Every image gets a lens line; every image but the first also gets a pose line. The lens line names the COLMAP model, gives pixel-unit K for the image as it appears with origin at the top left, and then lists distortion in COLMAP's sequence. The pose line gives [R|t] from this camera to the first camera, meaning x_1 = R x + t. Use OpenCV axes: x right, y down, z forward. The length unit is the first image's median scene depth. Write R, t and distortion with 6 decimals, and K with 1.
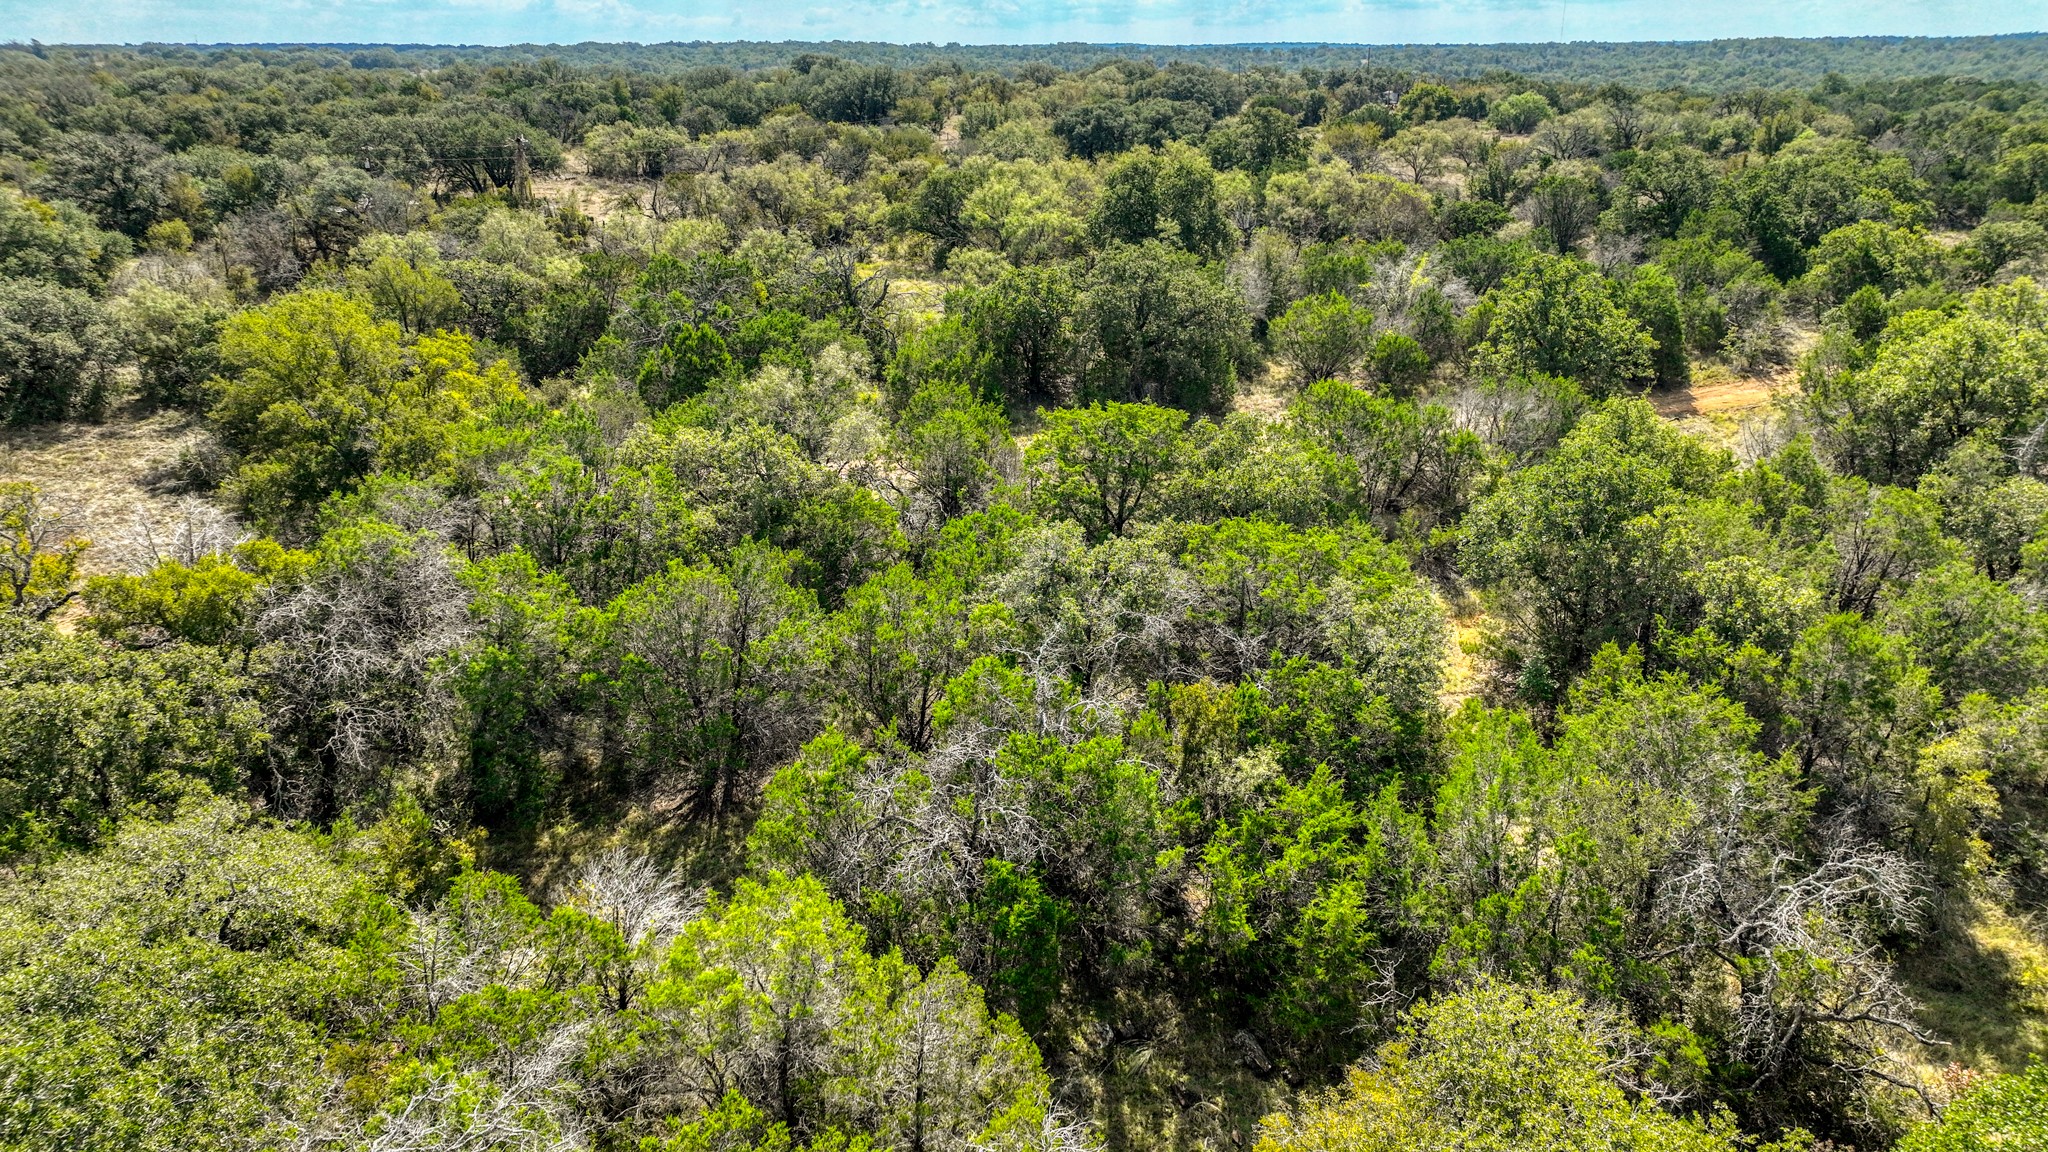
lens RADIAL K [[1429.5, 0, 1019.9], [0, 1429.5, 569.9], [0, 0, 1]] dist [-0.002128, 0.017475]
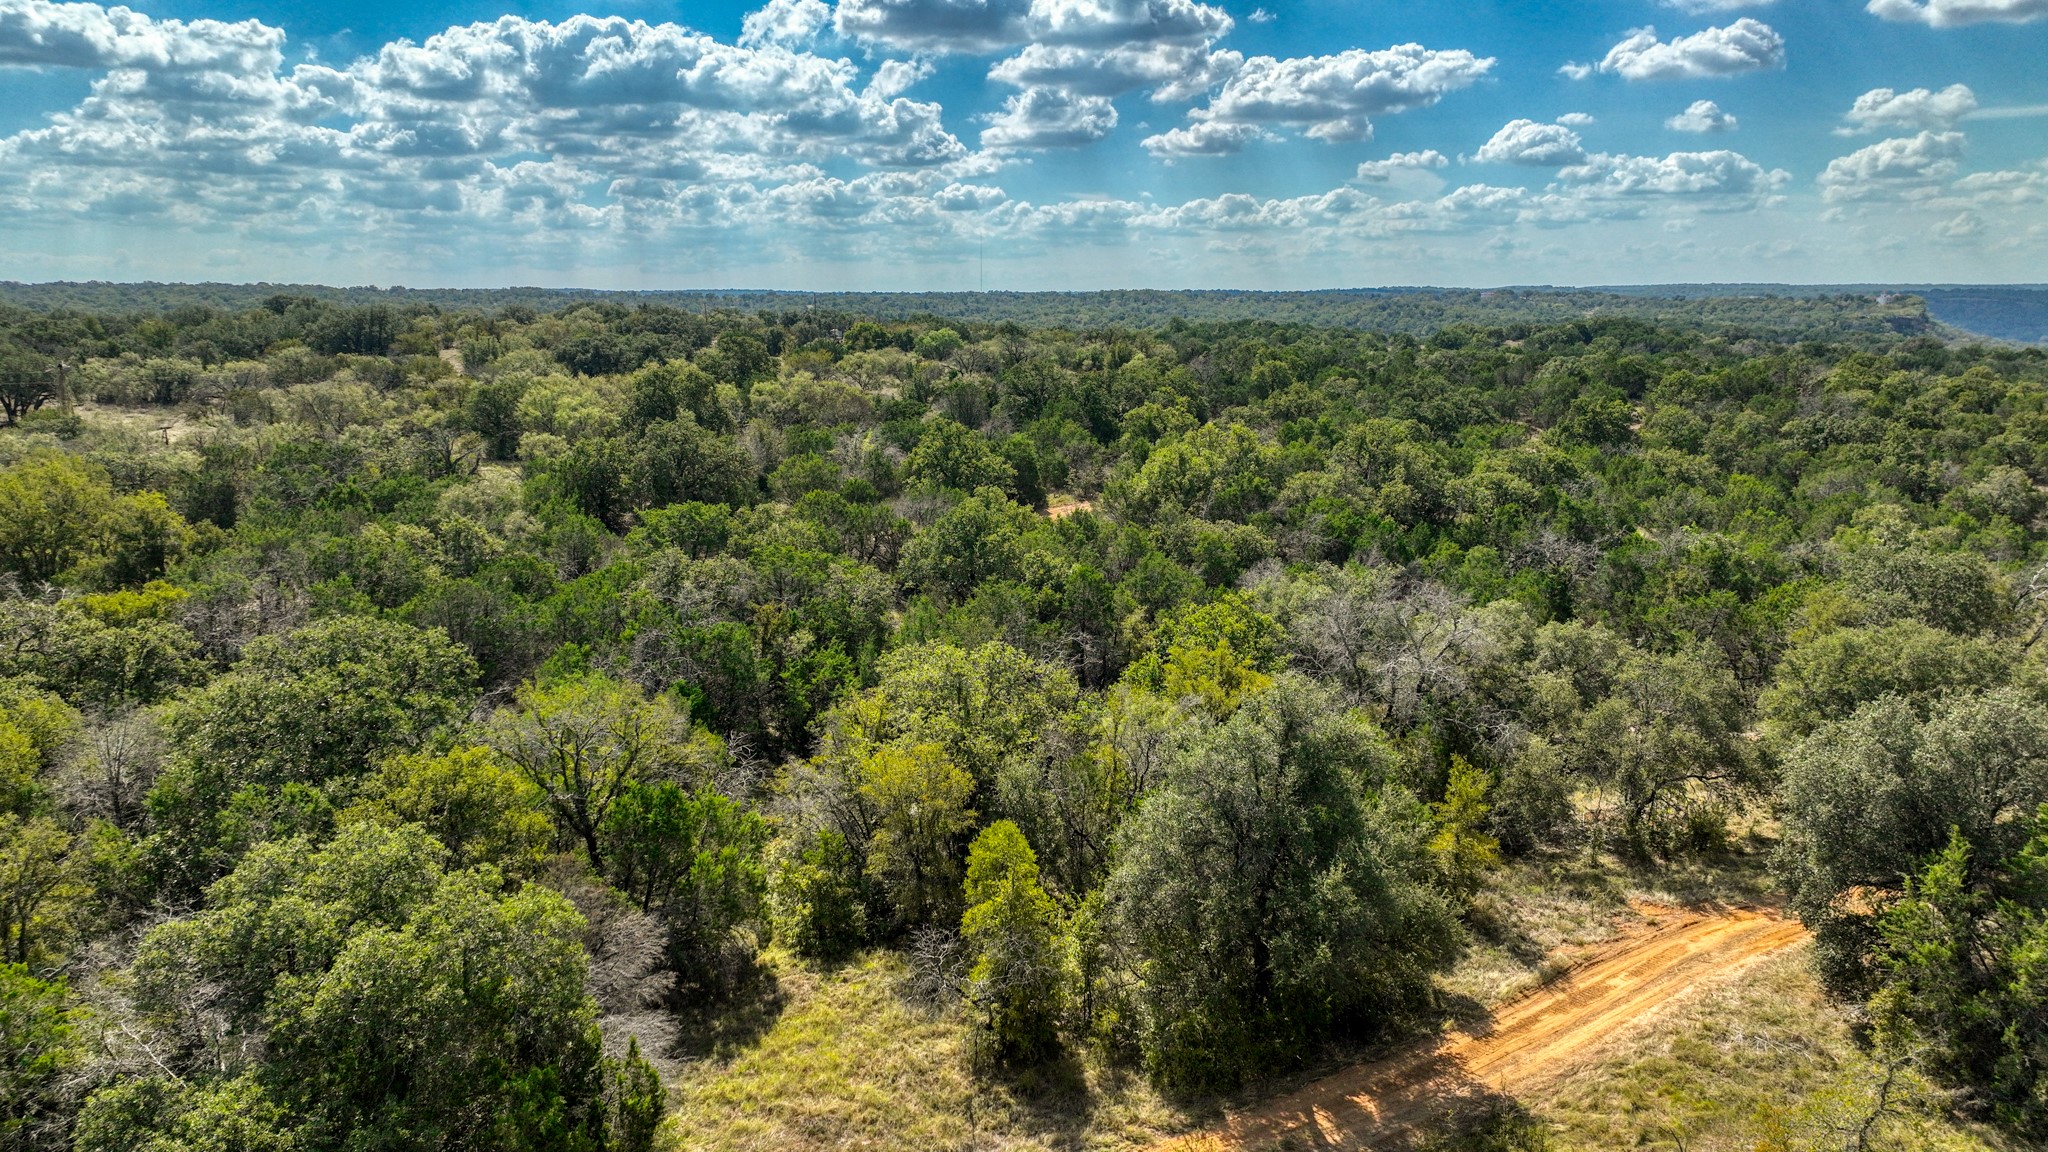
lens RADIAL K [[1429.5, 0, 1019.9], [0, 1429.5, 569.9], [0, 0, 1]] dist [-0.002128, 0.017475]
pose [[0.933354, -0.060871, 0.353760, -0.055333], [0.116386, 0.983595, -0.137824, 0.079954], [-0.339567, 0.169811, 0.925126, -0.212404]]
